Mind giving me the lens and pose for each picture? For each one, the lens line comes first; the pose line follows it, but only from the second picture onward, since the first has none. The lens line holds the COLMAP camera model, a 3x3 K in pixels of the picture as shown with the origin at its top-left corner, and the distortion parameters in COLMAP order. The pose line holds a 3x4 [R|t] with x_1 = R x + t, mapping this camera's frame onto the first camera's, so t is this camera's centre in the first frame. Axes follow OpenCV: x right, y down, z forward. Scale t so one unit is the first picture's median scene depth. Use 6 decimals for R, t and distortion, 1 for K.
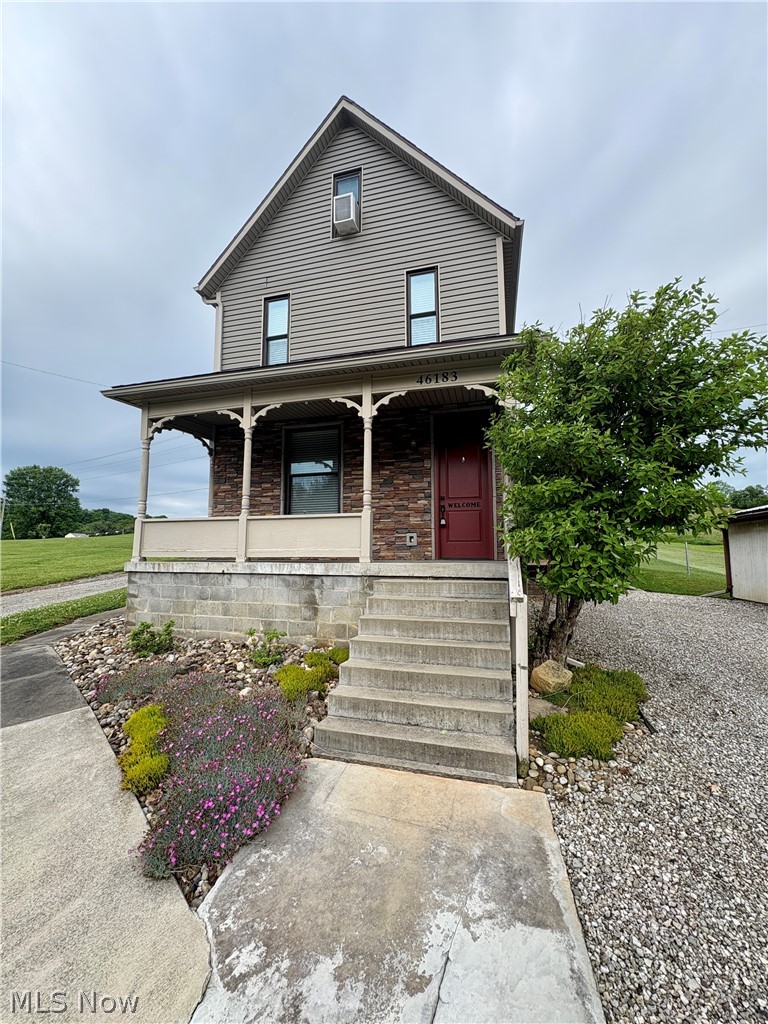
lens RADIAL K [[409.2, 0, 384.6], [0, 409.2, 511.9], [0, 0, 1]] dist [0.000874, 0.000480]
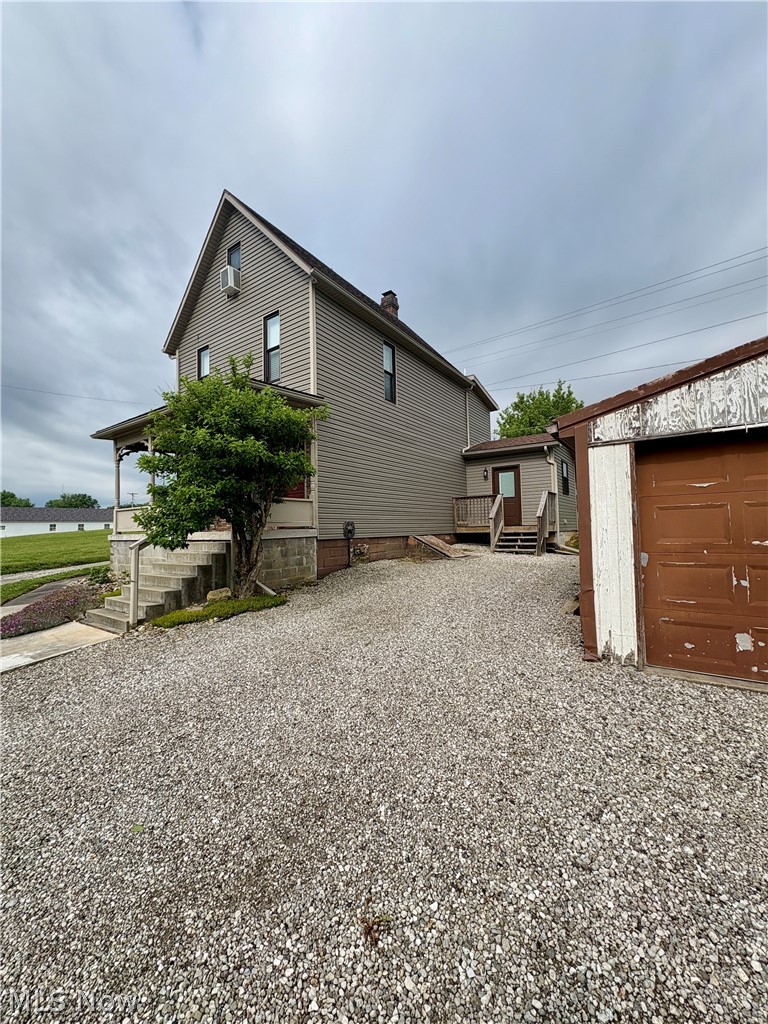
lens RADIAL K [[409.2, 0, 387.5], [0, 409.2, 512.3], [0, 0, 1]] dist [0.000874, 0.000480]
pose [[0.940828, -0.036764, -0.336884, 1.120806], [0.058655, 0.996760, 0.055033, 0.003057], [0.333770, -0.071537, 0.939936, -0.227652]]
